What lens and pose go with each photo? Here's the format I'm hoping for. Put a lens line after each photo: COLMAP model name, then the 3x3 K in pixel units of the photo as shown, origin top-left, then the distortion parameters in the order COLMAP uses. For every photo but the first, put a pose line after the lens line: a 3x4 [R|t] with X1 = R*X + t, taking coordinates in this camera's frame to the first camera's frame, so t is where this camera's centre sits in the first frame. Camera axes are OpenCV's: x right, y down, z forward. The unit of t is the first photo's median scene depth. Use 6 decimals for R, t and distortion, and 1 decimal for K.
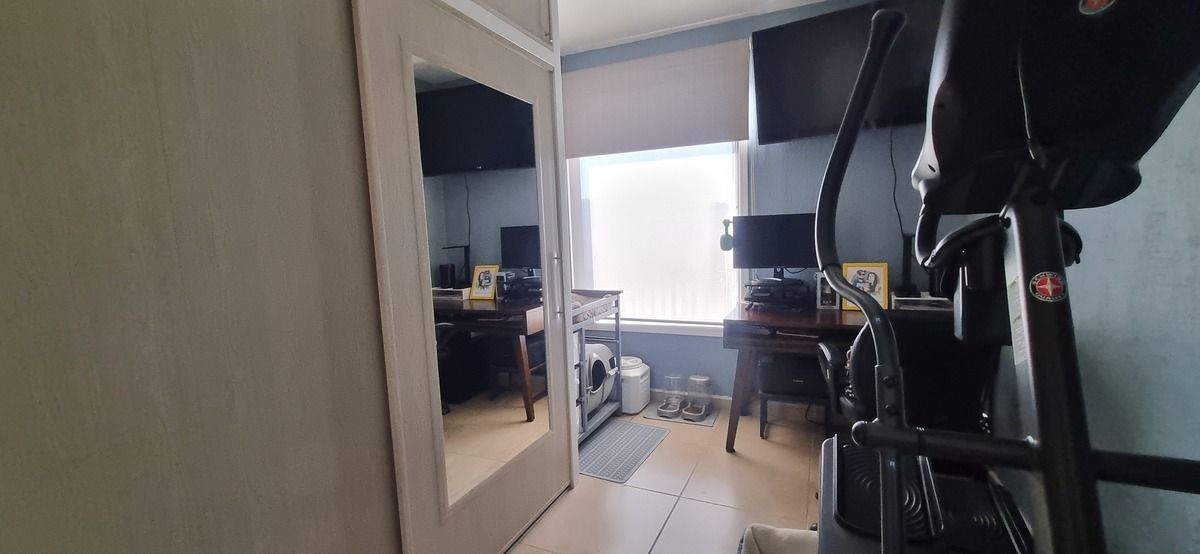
lens RADIAL K [[474.3, 0, 610.3], [0, 474.3, 282.1], [0, 0, 1]] dist [-0.000452, -0.000233]
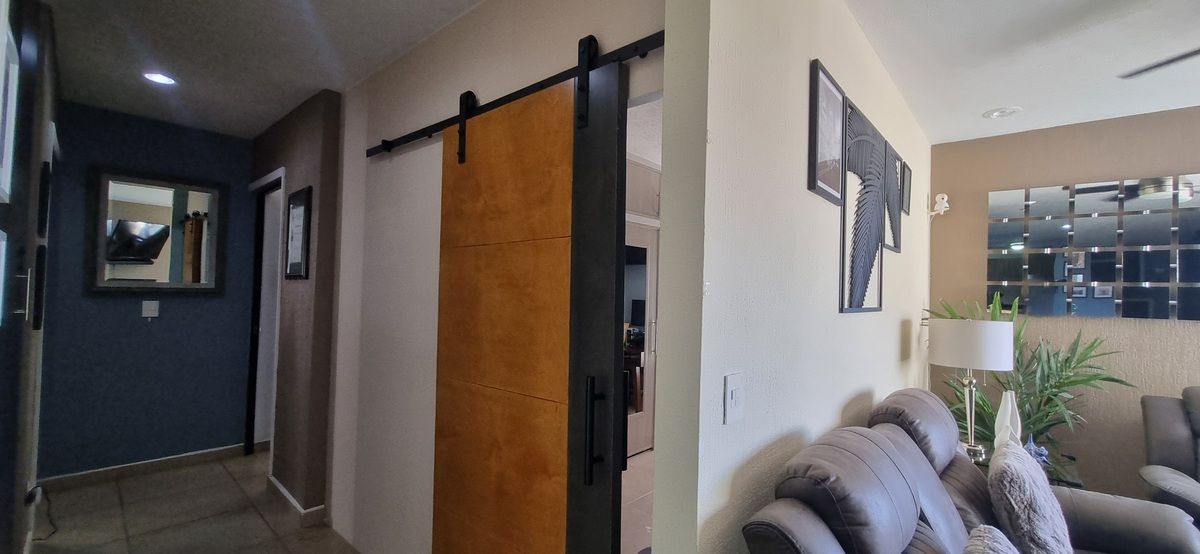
lens RADIAL K [[470.2, 0, 619.0], [0, 470.2, 284.1], [0, 0, 1]] dist [0.000573, 0.000271]
pose [[0.957177, 0.060089, -0.283200, 0.266503], [-0.095060, 0.989219, -0.111397, 0.021050], [0.273453, 0.133548, 0.952569, -0.833172]]
